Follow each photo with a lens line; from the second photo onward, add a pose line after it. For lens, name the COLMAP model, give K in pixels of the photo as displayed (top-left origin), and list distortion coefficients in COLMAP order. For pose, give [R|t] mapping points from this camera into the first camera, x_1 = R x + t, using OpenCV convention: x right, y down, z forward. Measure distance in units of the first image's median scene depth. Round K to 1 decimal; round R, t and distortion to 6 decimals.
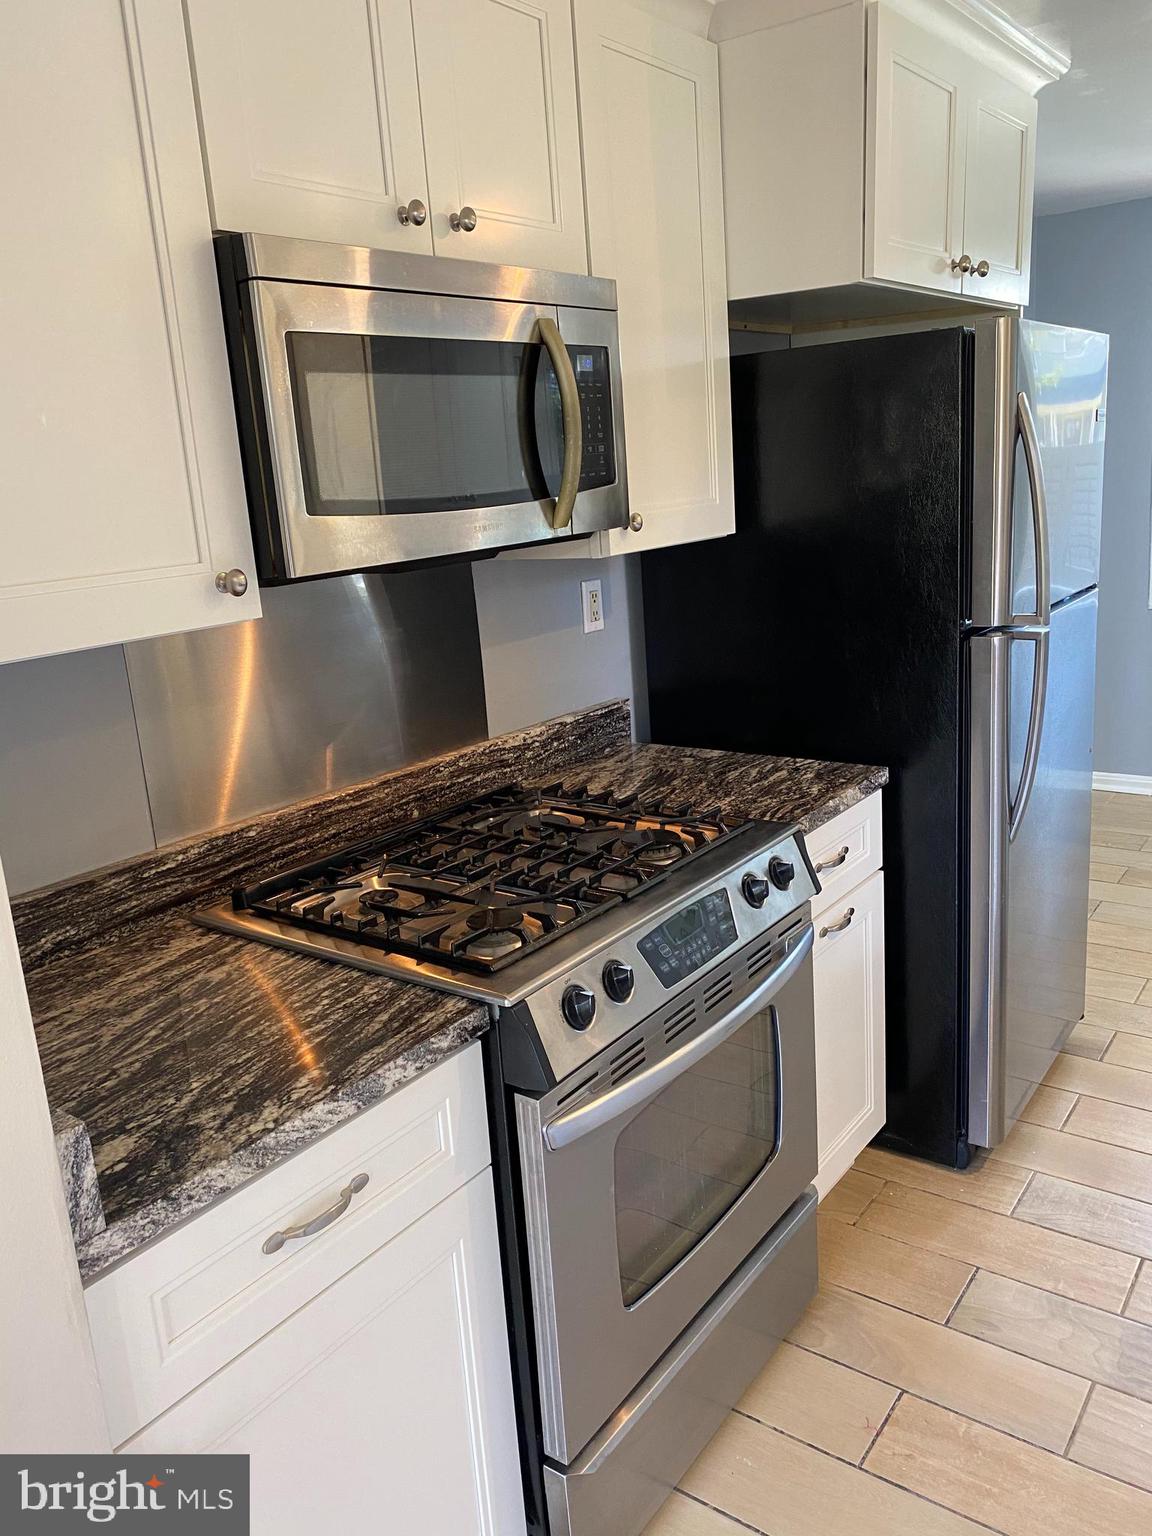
lens RADIAL K [[1220.9, 0, 572.5], [0, 1220.9, 764.8], [0, 0, 1]] dist [0.046901, -0.057763]
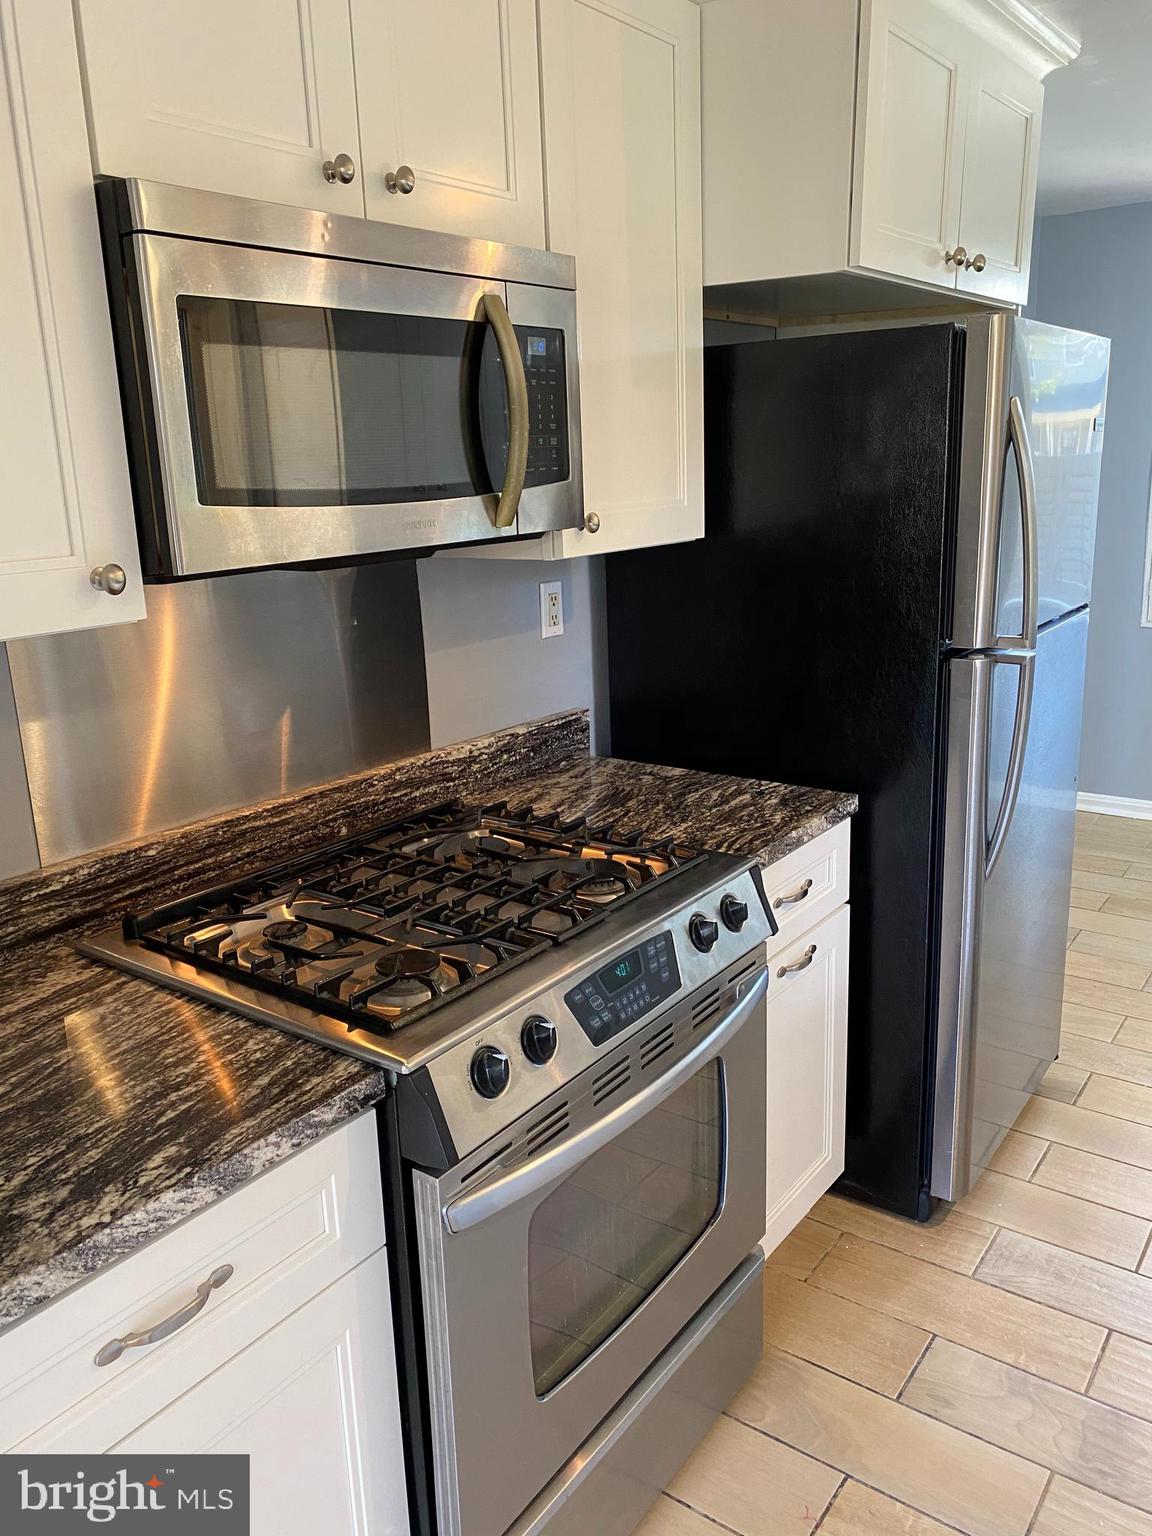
lens RADIAL K [[1206.4, 0, 579.7], [0, 1206.4, 764.8], [0, 0, 1]] dist [0.039204, -0.044458]
pose [[0.999415, 0.032562, 0.010499, 0.040280], [-0.032663, 0.999420, 0.009612, -0.025939], [-0.010180, -0.009949, 0.999899, 0.094030]]
